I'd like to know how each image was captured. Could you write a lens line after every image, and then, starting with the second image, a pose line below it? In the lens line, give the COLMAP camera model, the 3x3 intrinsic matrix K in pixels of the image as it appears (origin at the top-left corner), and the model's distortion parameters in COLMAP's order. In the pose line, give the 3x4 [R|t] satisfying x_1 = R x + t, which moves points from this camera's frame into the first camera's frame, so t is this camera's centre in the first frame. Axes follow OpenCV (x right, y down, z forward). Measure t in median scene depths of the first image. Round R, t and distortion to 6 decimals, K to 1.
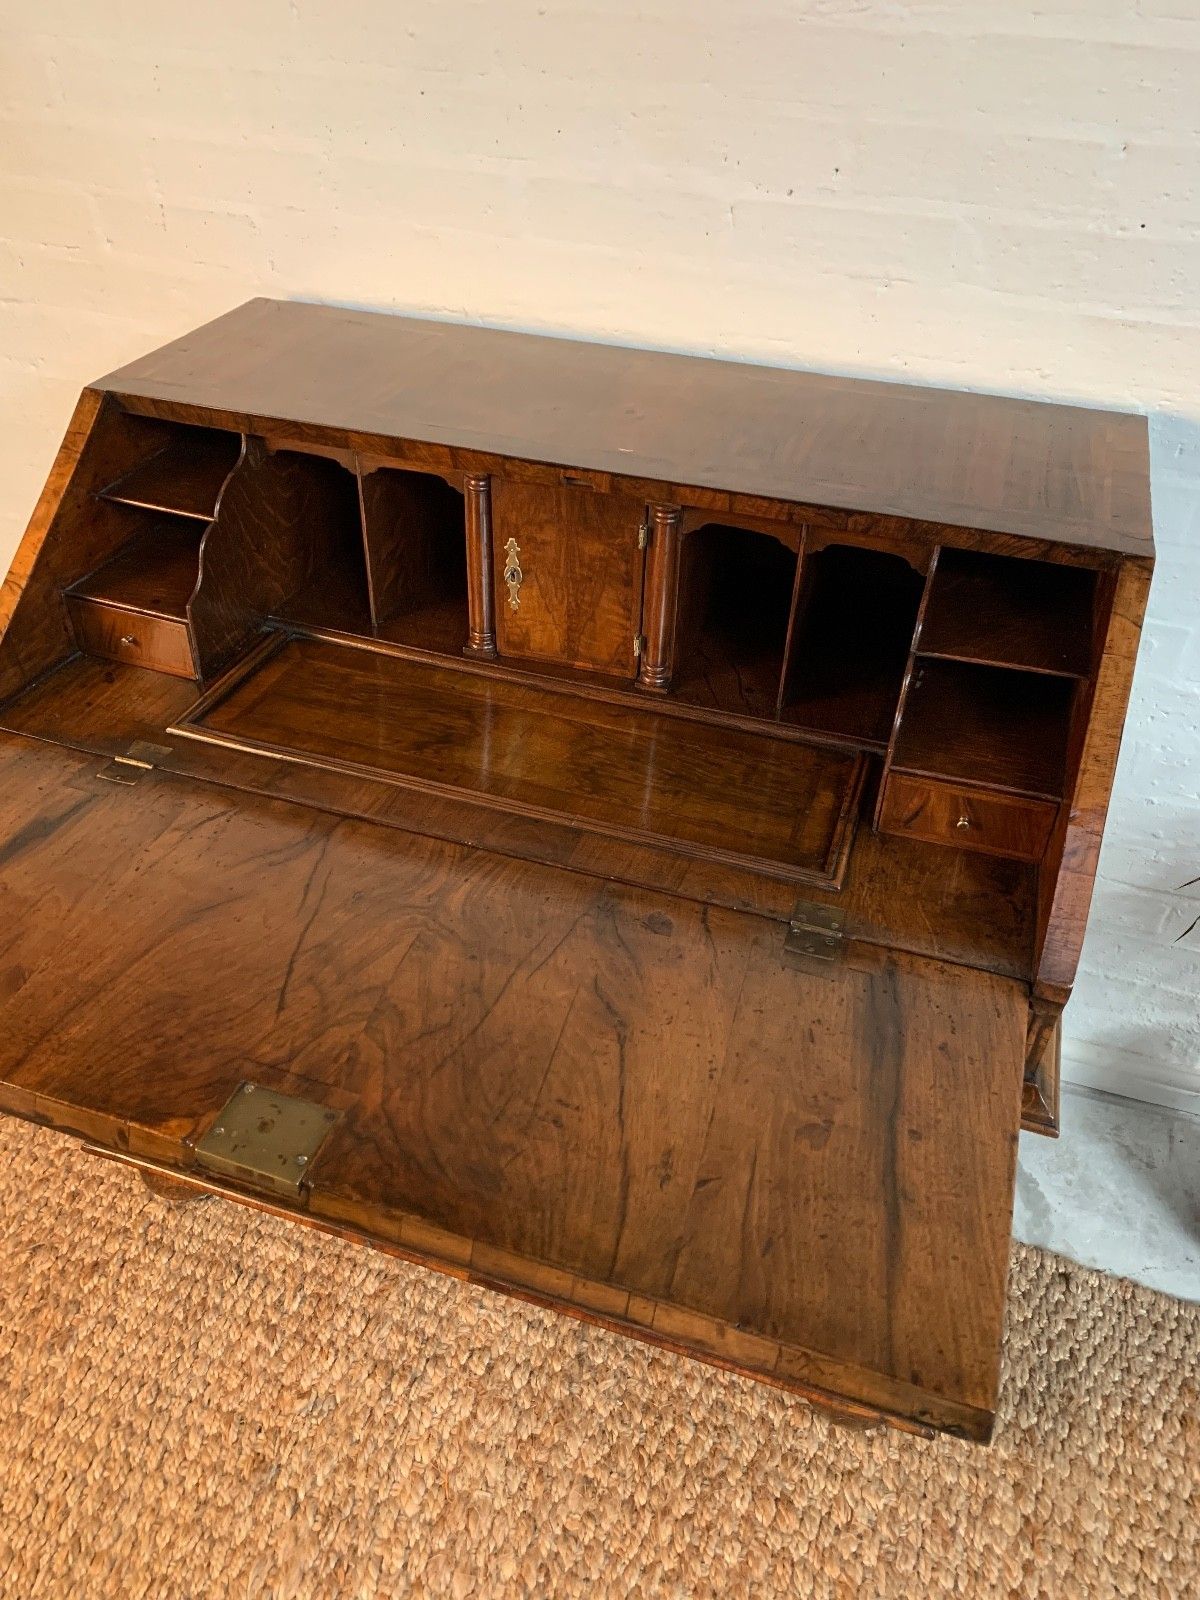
lens RADIAL K [[1233.1, 0, 591.9], [0, 1233.1, 789.0], [0, 0, 1]] dist [0.008416, -0.009920]
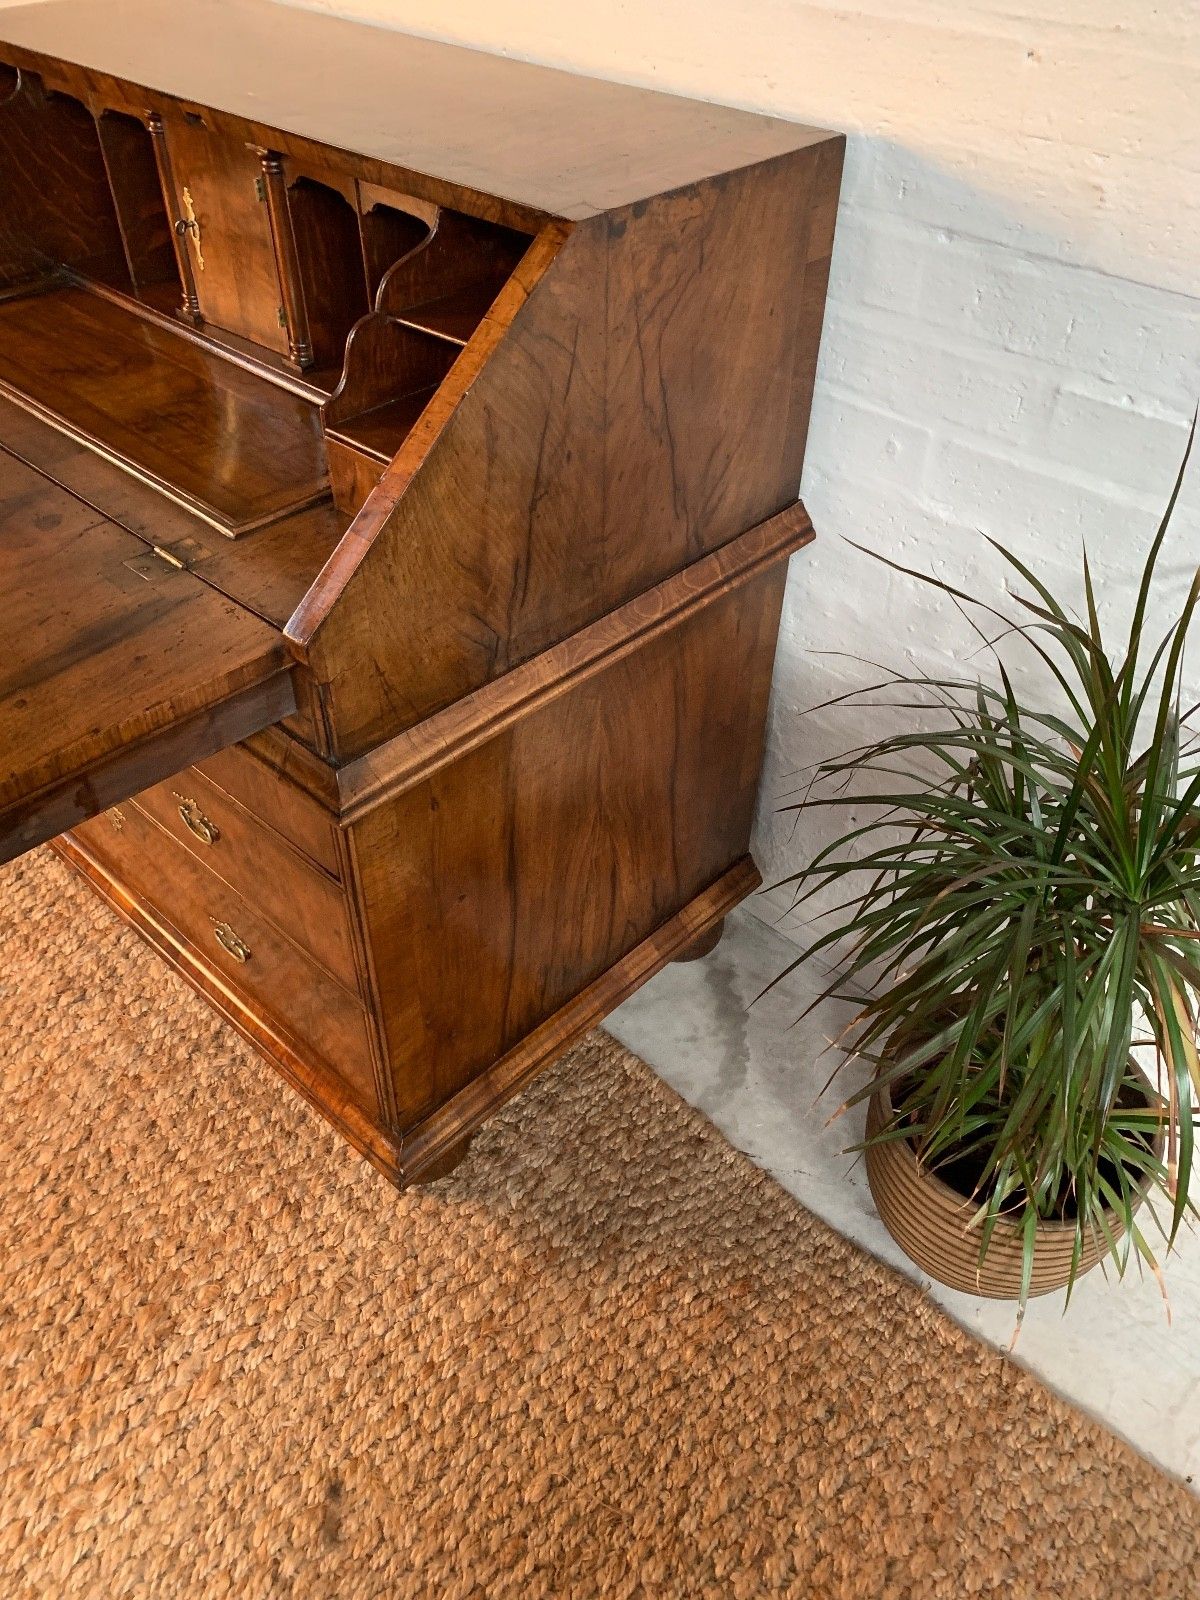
lens RADIAL K [[1236.0, 0, 594.7], [0, 1236.0, 801.1], [0, 0, 1]] dist [0.006378, -0.008508]
pose [[0.908317, 0.267911, -0.321222, 0.628041], [-0.246158, 0.963267, 0.107343, 0.080947], [0.338181, -0.018430, 0.940901, 0.126062]]
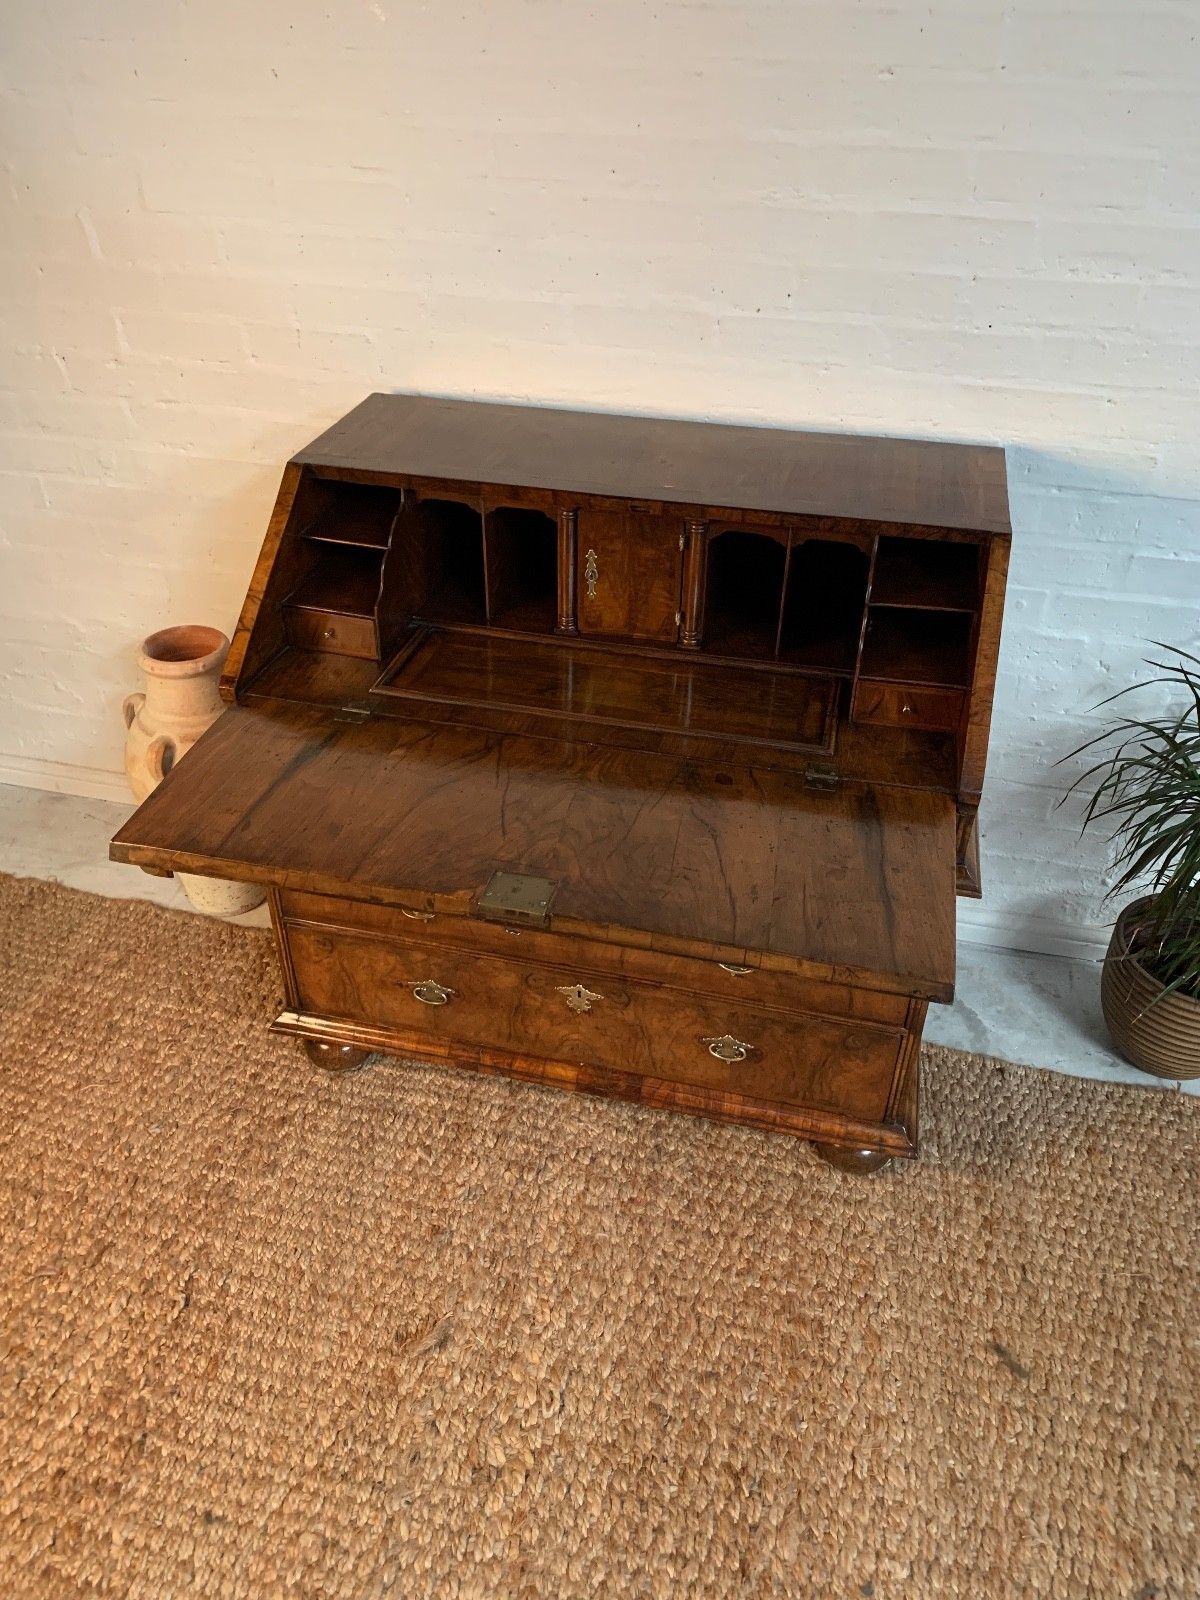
lens RADIAL K [[1236.9, 0, 599.5], [0, 1236.9, 786.6], [0, 0, 1]] dist [0.009207, -0.013093]
pose [[0.995721, -0.064201, 0.066474, -0.152724], [0.066990, 0.996927, -0.040606, 0.125156], [-0.063662, 0.044885, 0.996962, -0.413463]]
